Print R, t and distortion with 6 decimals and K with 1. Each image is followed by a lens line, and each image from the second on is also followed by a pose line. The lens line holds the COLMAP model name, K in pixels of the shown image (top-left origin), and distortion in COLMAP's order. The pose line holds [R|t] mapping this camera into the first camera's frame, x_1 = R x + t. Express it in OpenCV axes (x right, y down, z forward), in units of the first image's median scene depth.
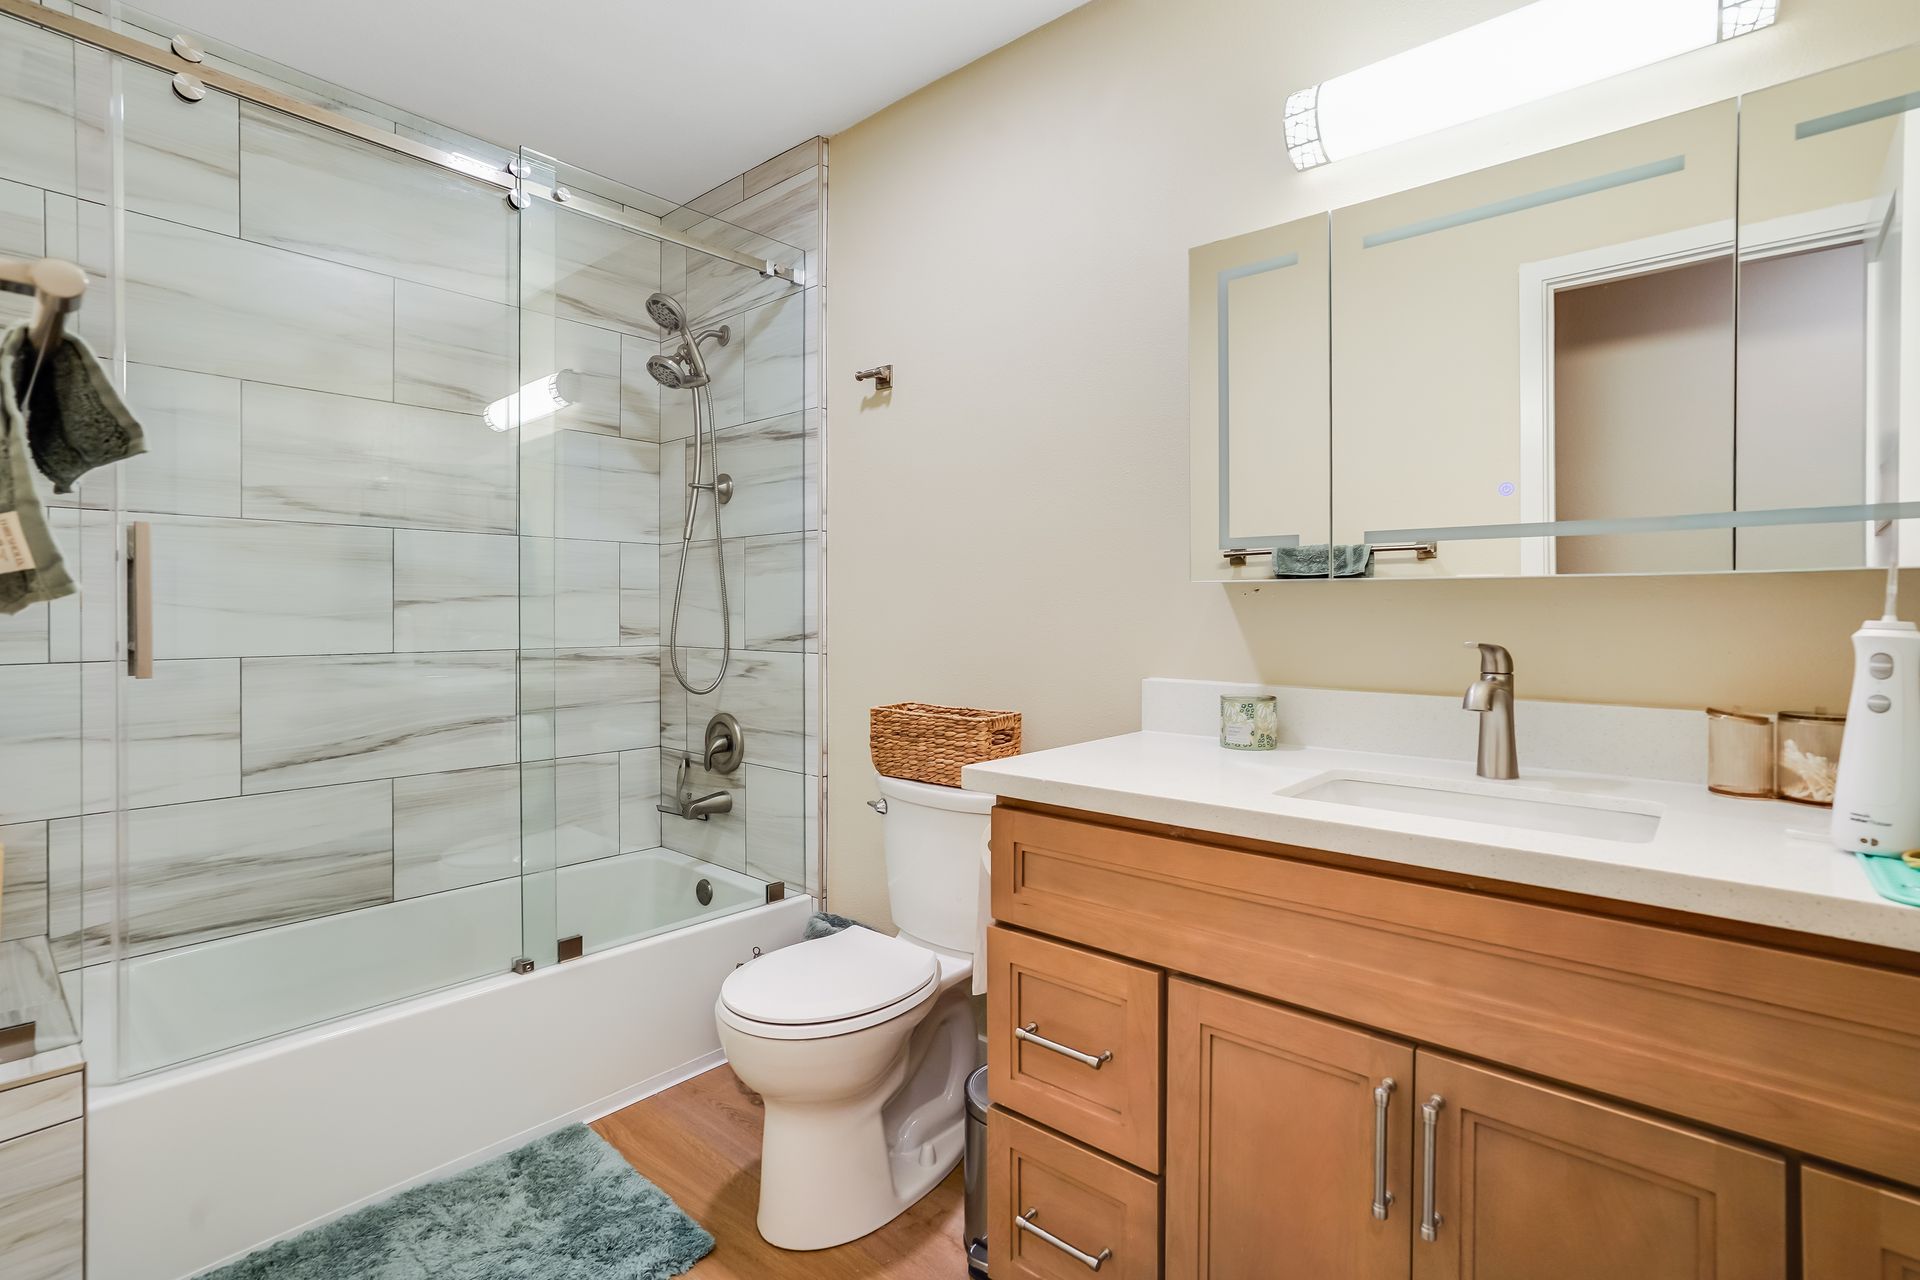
lens RADIAL K [[893.8, 0, 968.2], [0, 893.8, 617.6], [0, 0, 1]] dist [-0.051619, 0.025038]
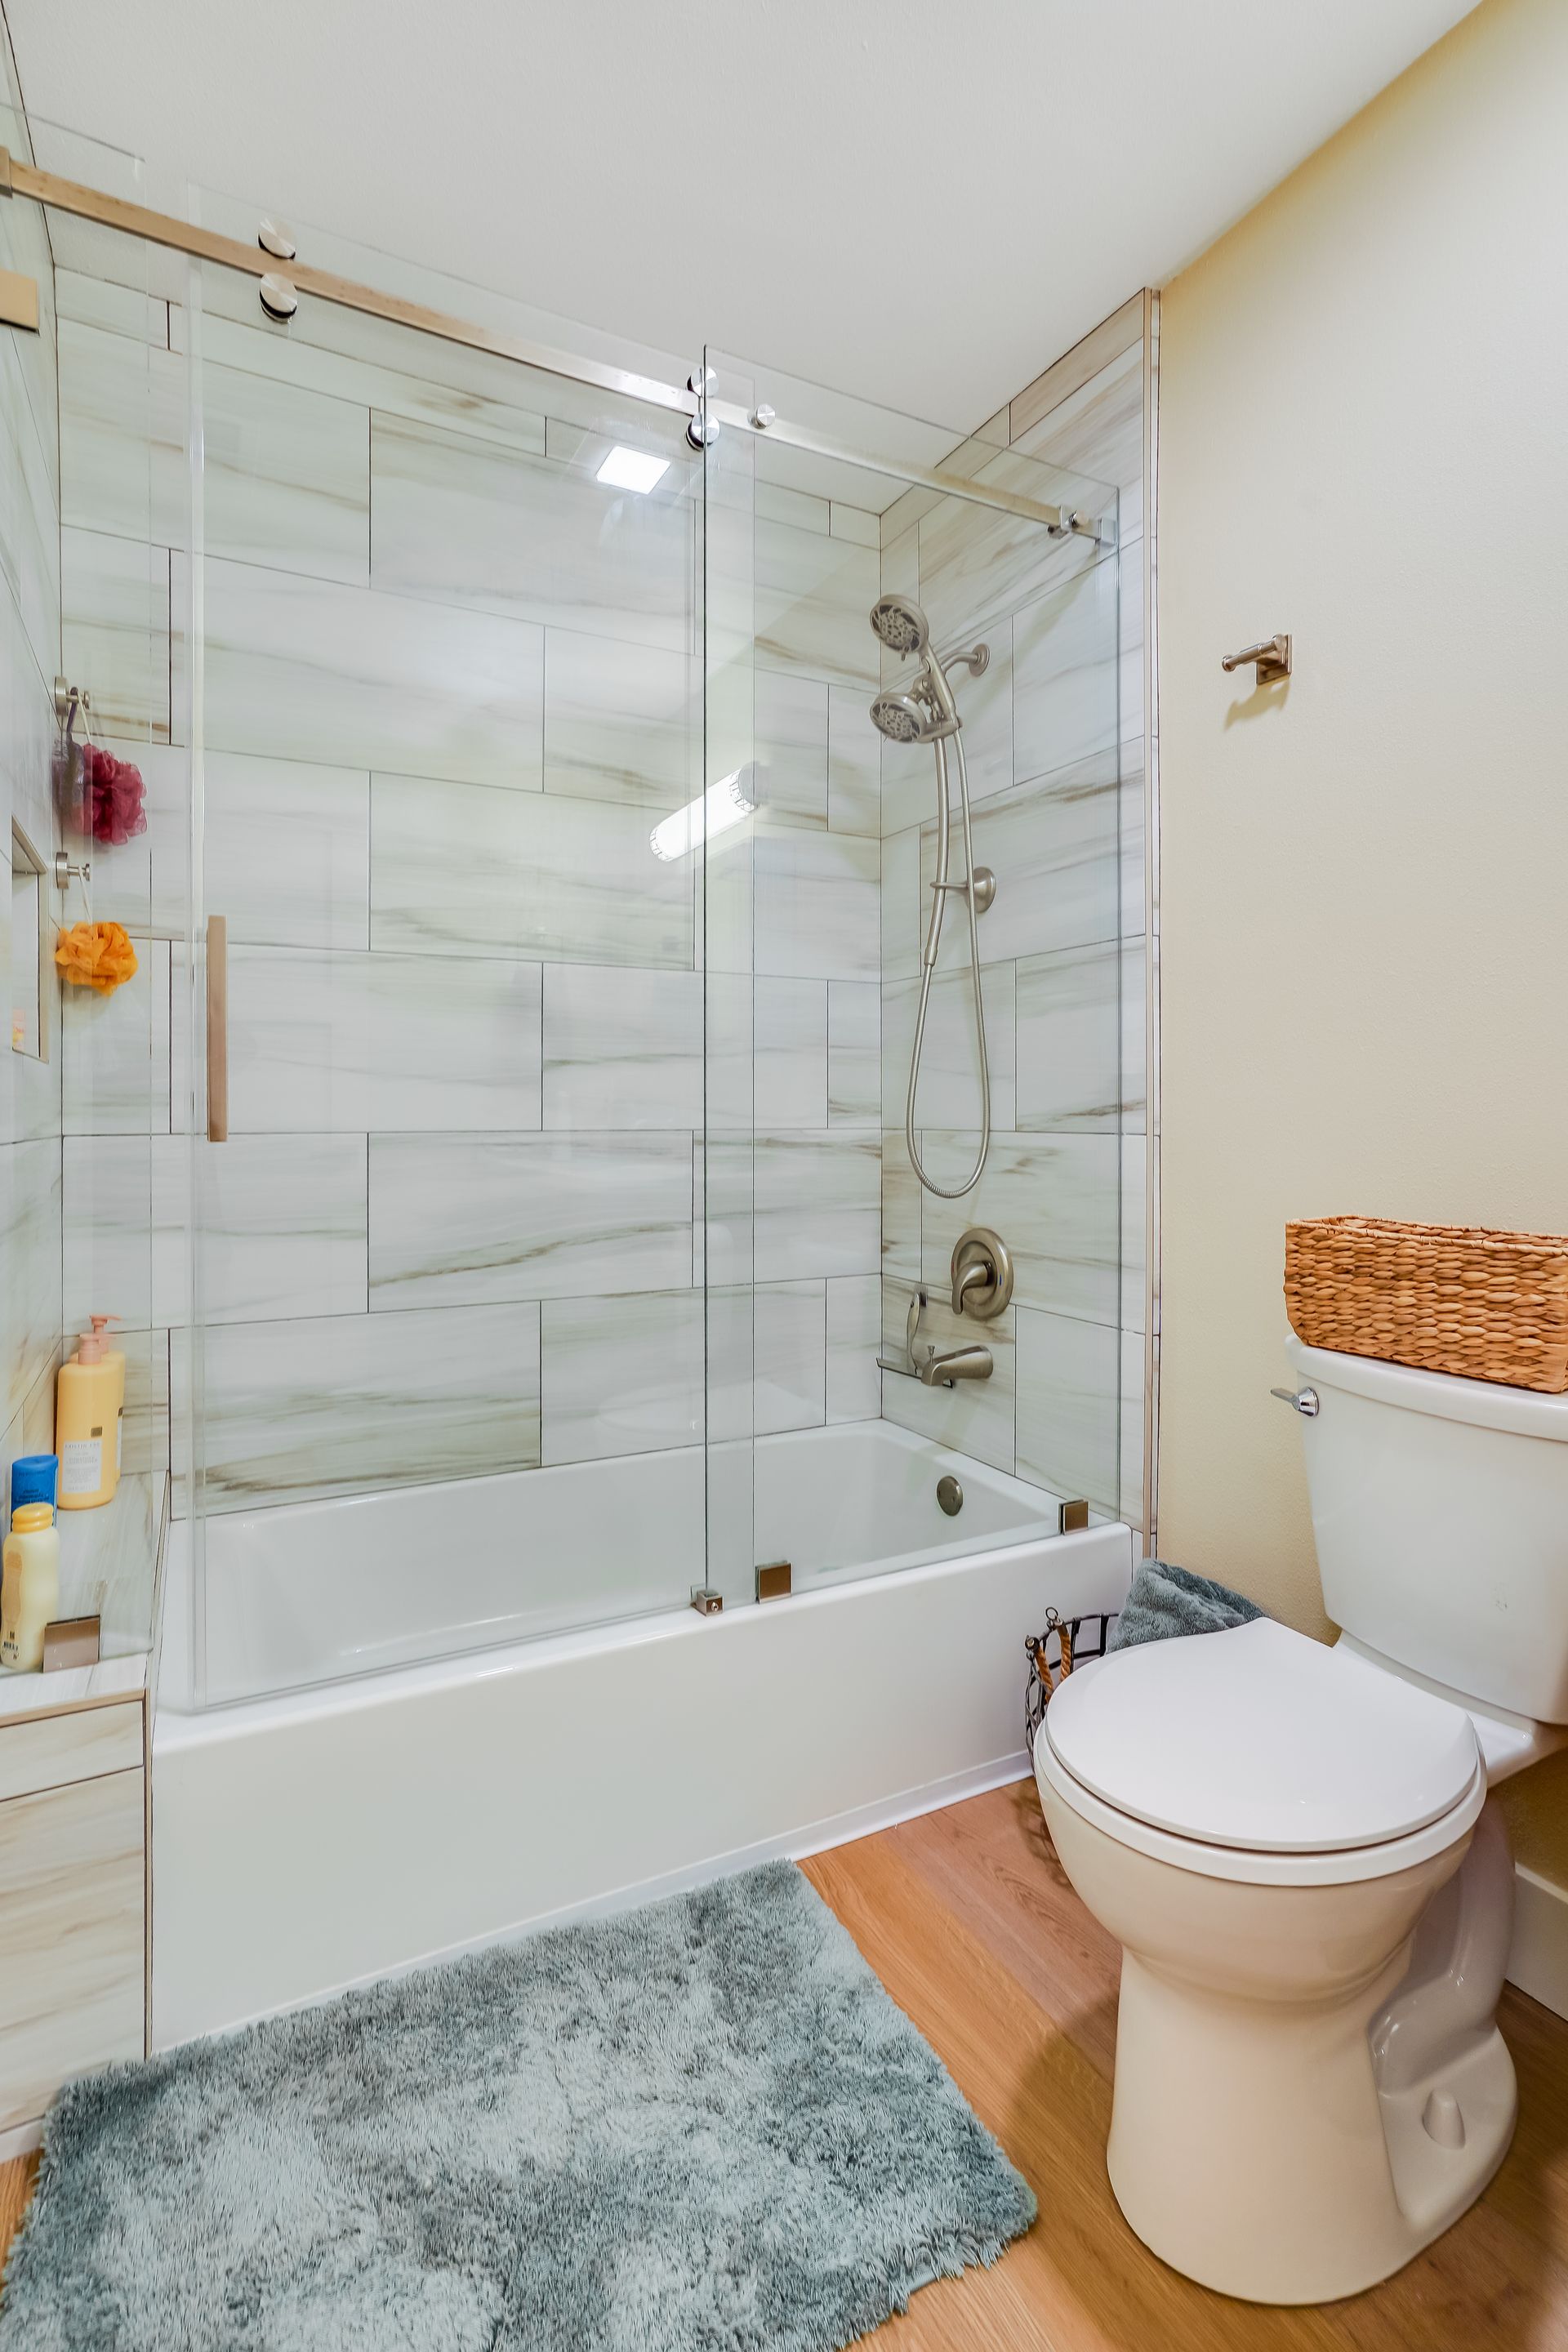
lens RADIAL K [[1094.9, 0, 810.6], [0, 1094.9, 1127.5], [0, 0, 1]] dist [-0.051619, 0.025038]
pose [[0.937936, 0.004148, -0.346782, -0.126512], [-0.002623, 0.999985, 0.004865, 0.032583], [0.346797, -0.003653, 0.937933, 0.219798]]
